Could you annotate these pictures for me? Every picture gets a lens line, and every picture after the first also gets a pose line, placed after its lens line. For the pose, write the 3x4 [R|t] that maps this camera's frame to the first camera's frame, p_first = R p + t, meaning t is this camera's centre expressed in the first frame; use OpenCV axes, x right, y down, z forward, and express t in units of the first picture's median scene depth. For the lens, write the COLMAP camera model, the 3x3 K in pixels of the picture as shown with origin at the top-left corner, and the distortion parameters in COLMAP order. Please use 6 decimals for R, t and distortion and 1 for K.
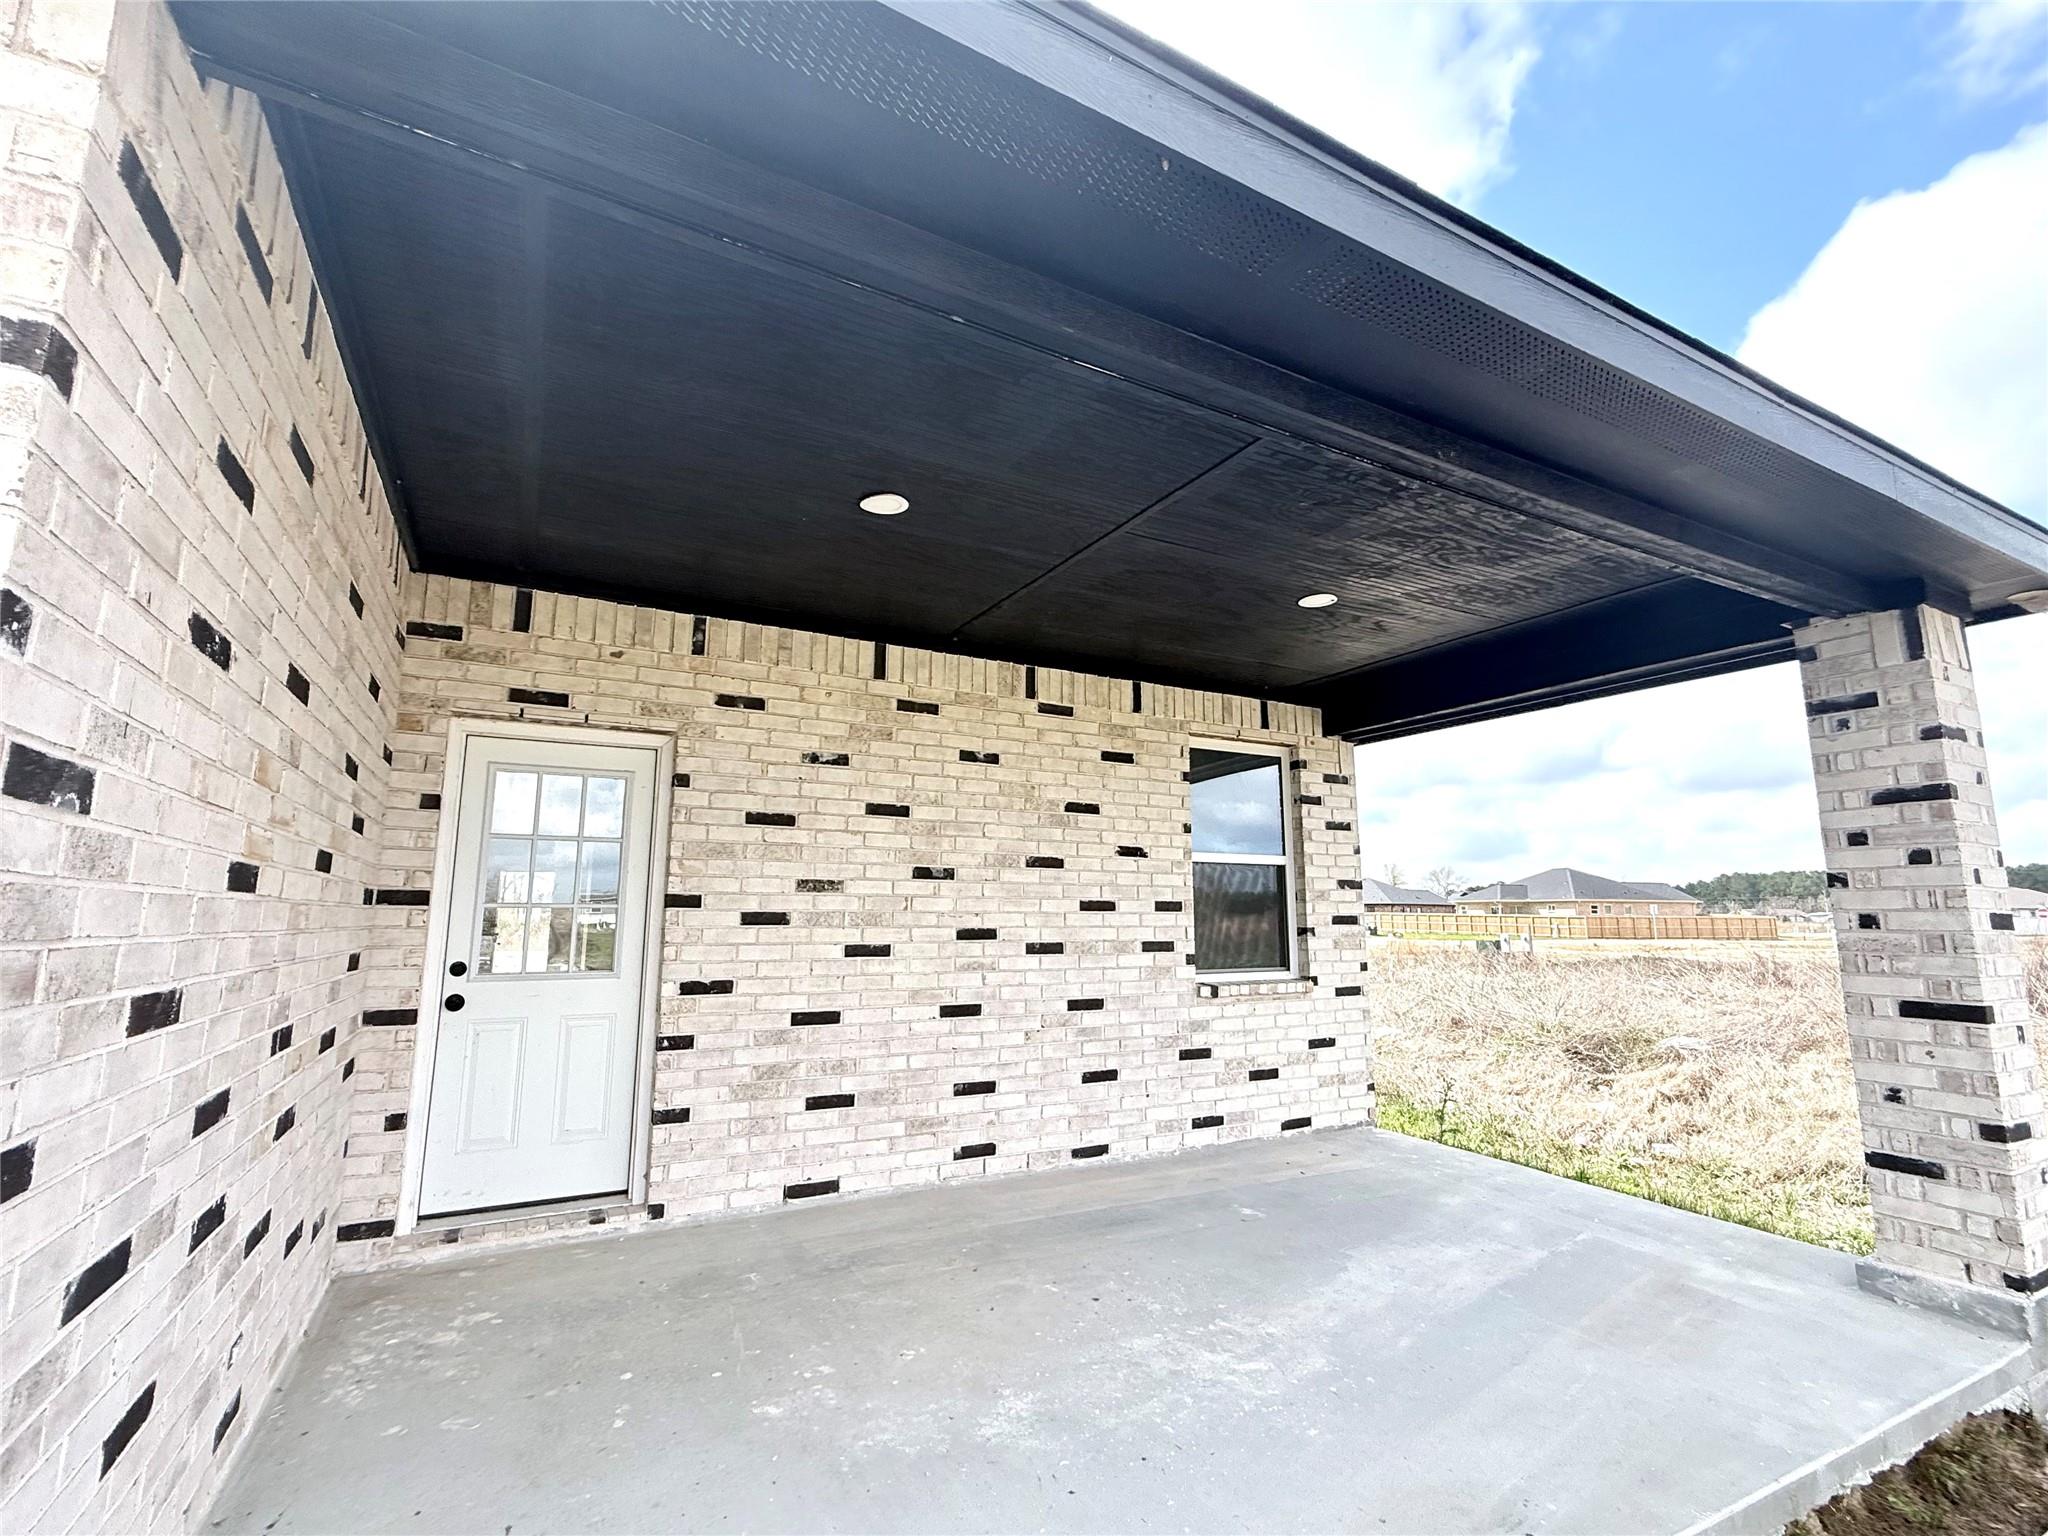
lens RADIAL K [[914.7, 0, 1016.6], [0, 914.7, 770.8], [0, 0, 1]] dist [0.001221, 0.000748]
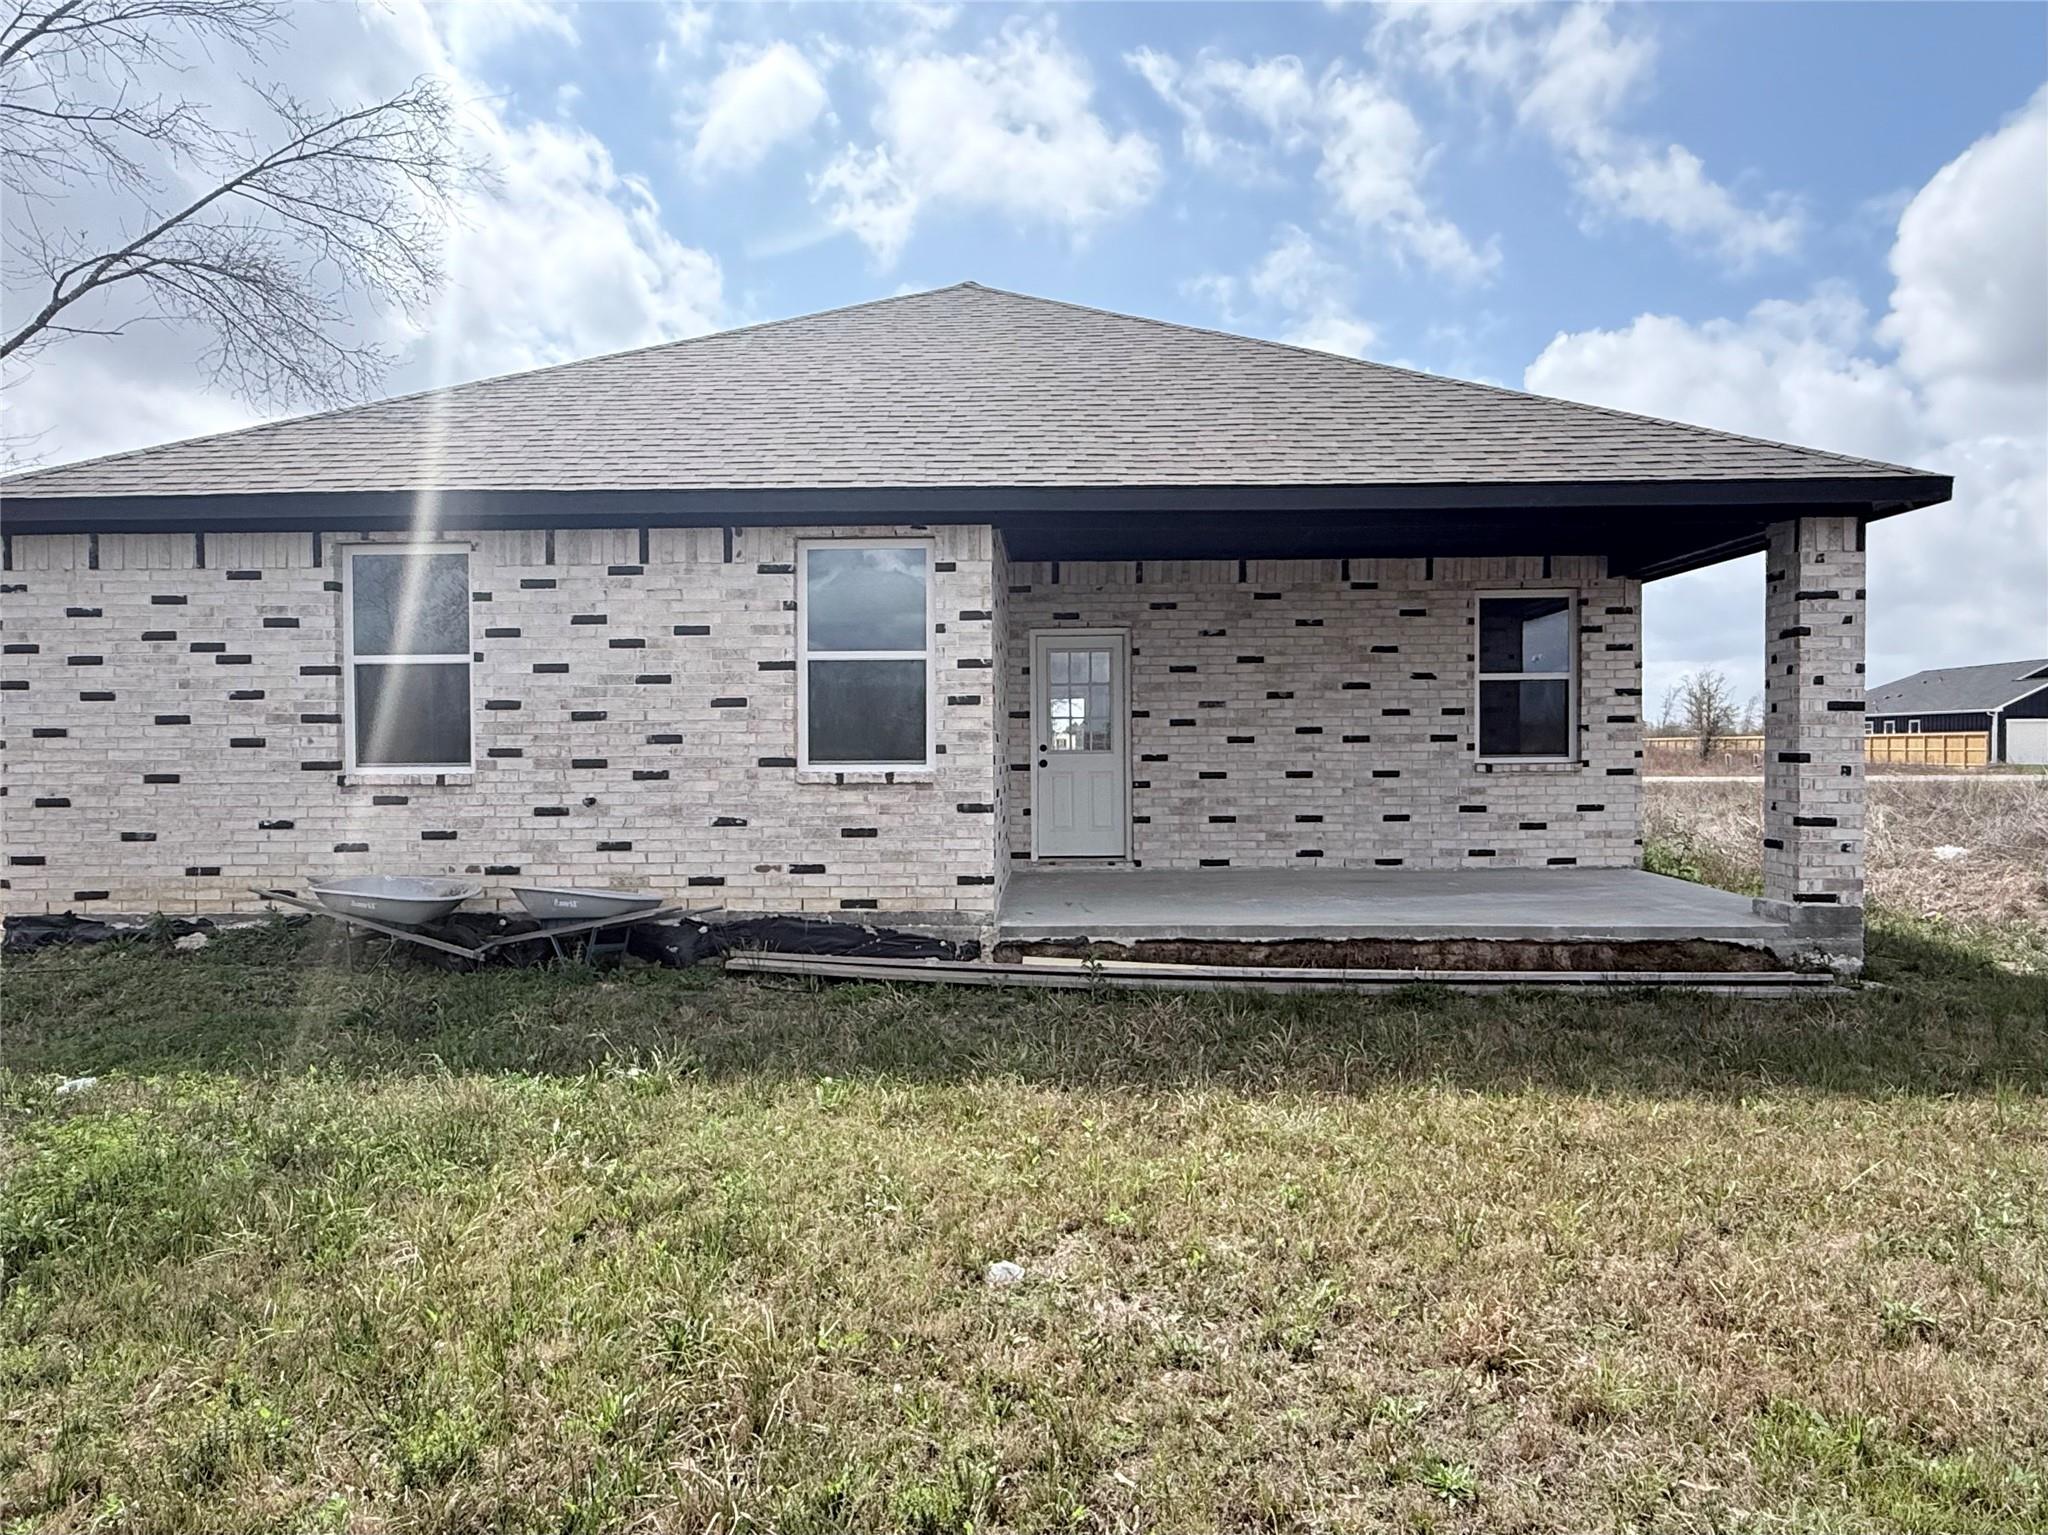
lens RADIAL K [[1261.7, 0, 1021.5], [0, 1261.7, 762.8], [0, 0, 1]] dist [0.009798, -0.005542]
pose [[0.871897, -0.004459, -0.489669, 0.615295], [0.087868, 0.985153, 0.147486, -0.146752], [0.481742, -0.171619, 0.859344, -1.220946]]
